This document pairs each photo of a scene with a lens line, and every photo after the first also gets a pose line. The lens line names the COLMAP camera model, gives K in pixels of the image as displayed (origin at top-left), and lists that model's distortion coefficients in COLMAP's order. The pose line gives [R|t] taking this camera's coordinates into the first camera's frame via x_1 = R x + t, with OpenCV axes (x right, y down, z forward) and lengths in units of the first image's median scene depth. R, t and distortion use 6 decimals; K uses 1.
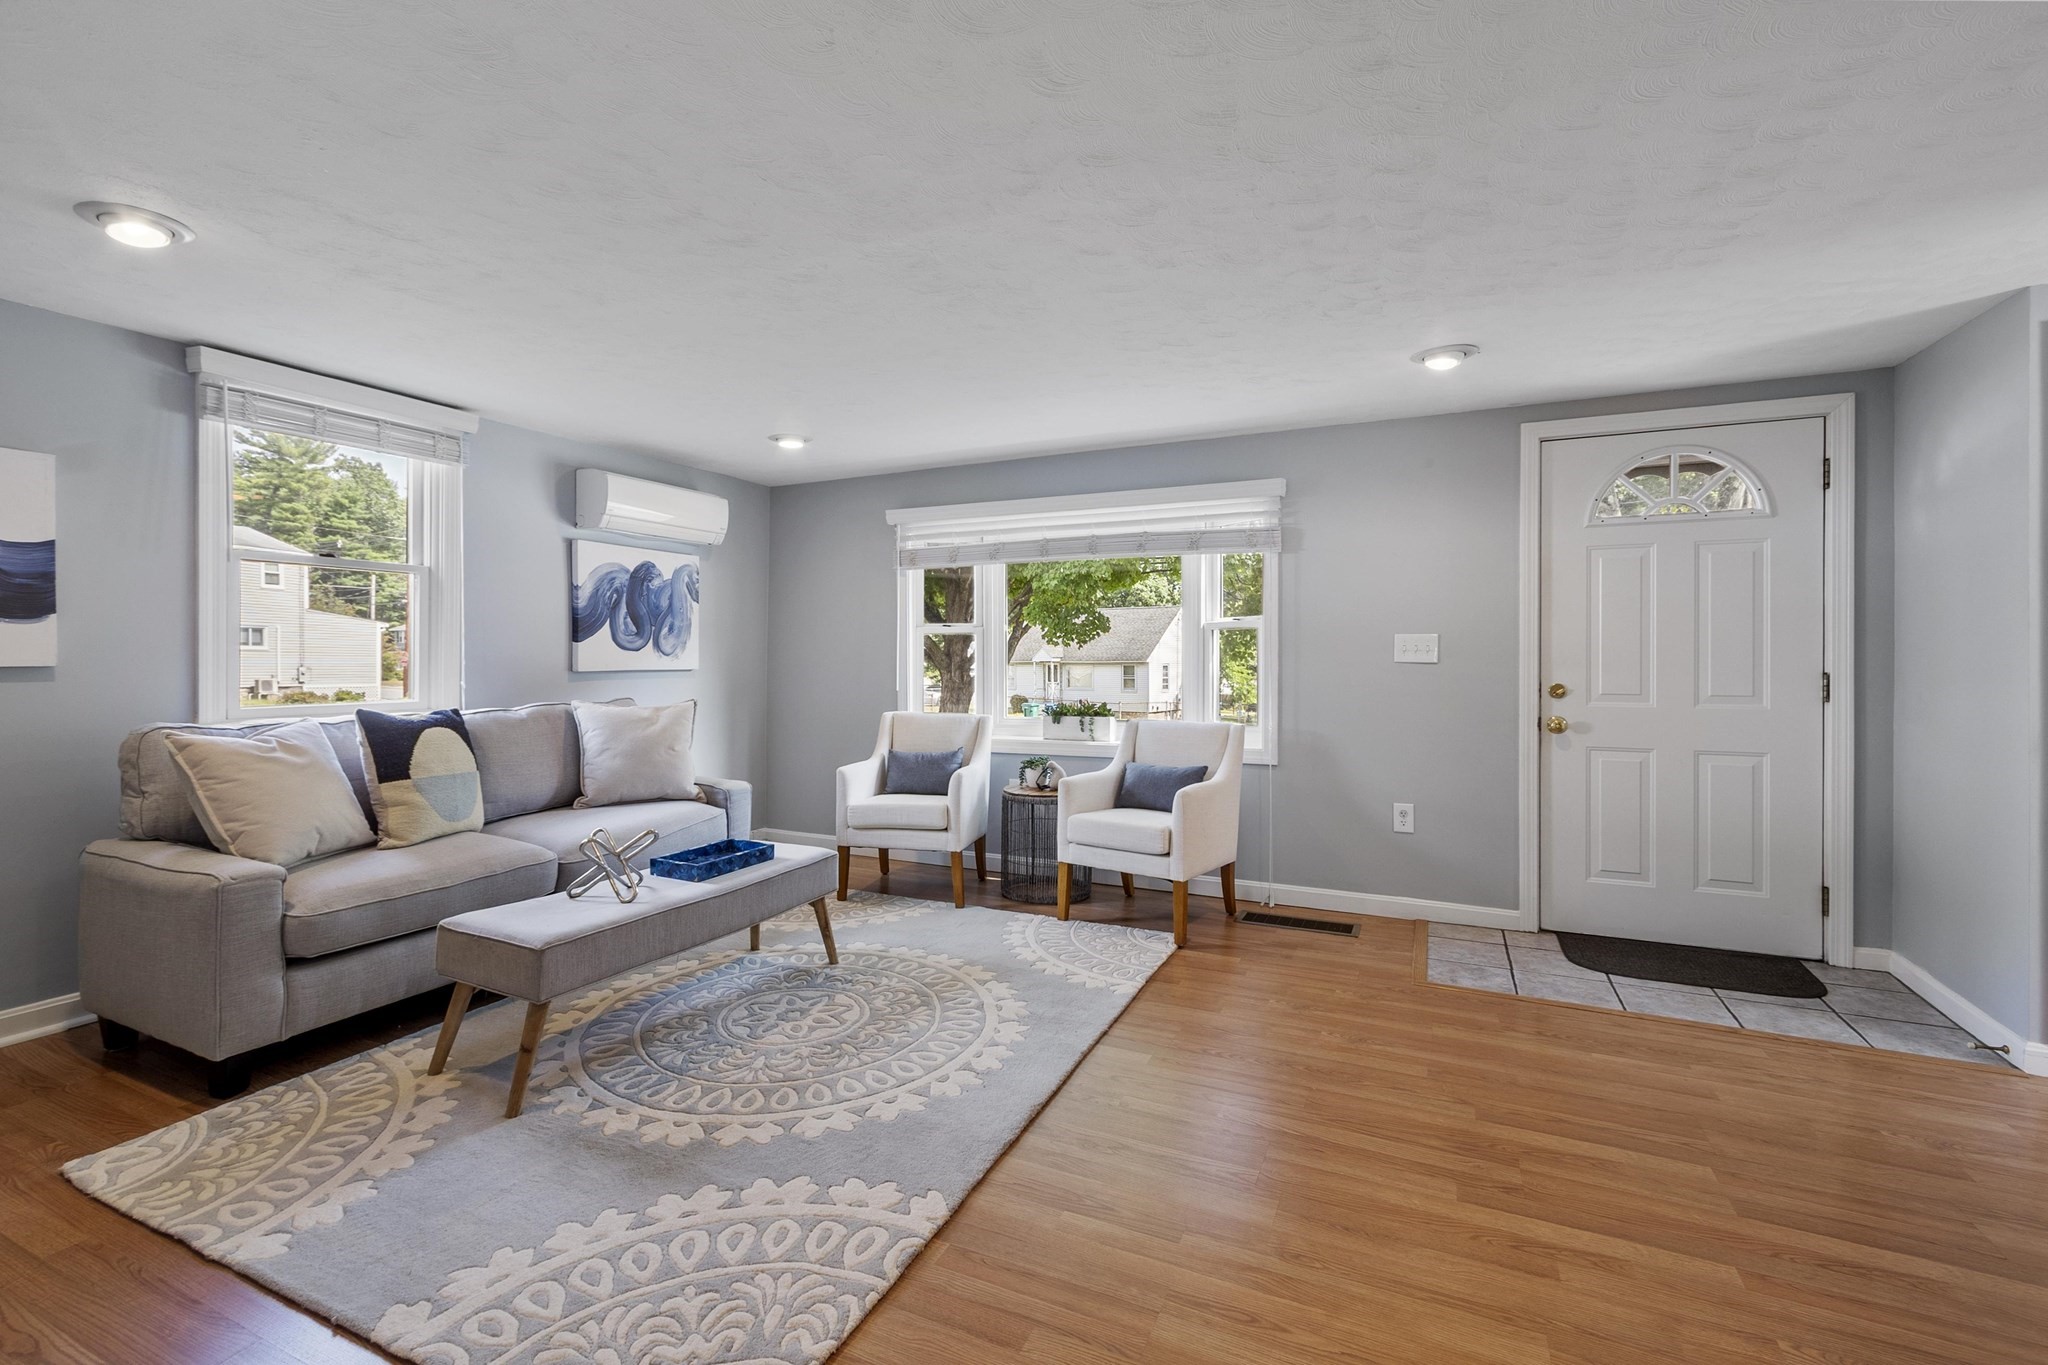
lens RADIAL K [[894.5, 0, 1010.2], [0, 894.5, 663.4], [0, 0, 1]] dist [0.001851, -0.000794]
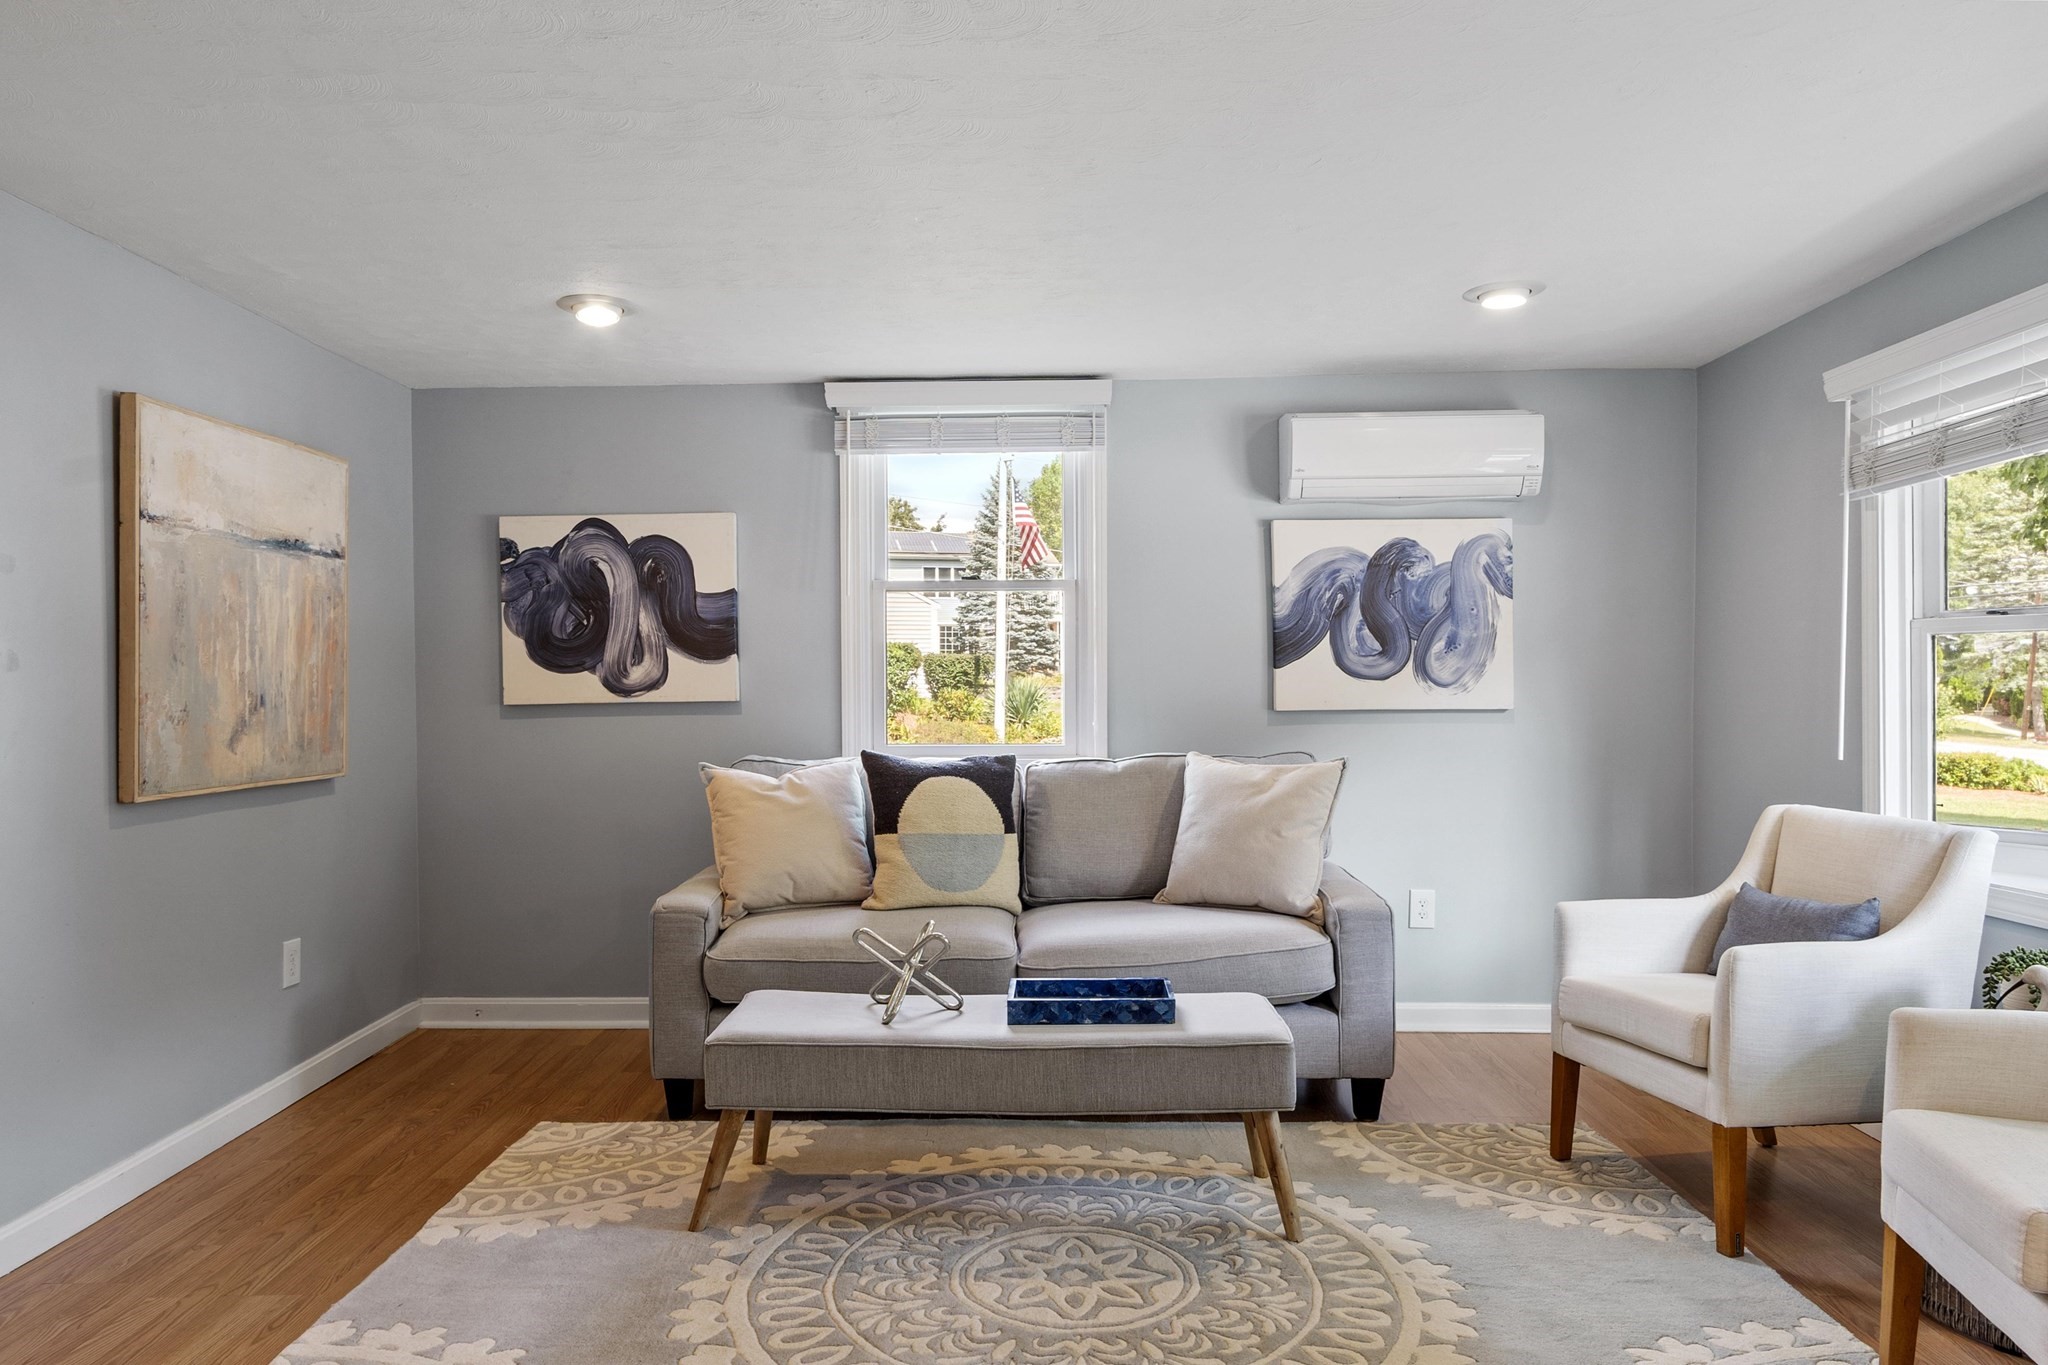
lens RADIAL K [[1359.0, 0, 1016.6], [0, 1359.0, 694.3], [0, 0, 1]] dist [-0.001025, 0.004182]
pose [[0.418262, 0.002836, -0.908322, 0.538009], [-0.000680, 0.999996, 0.002809, -0.008771], [0.908326, -0.000558, 0.418262, 0.522315]]
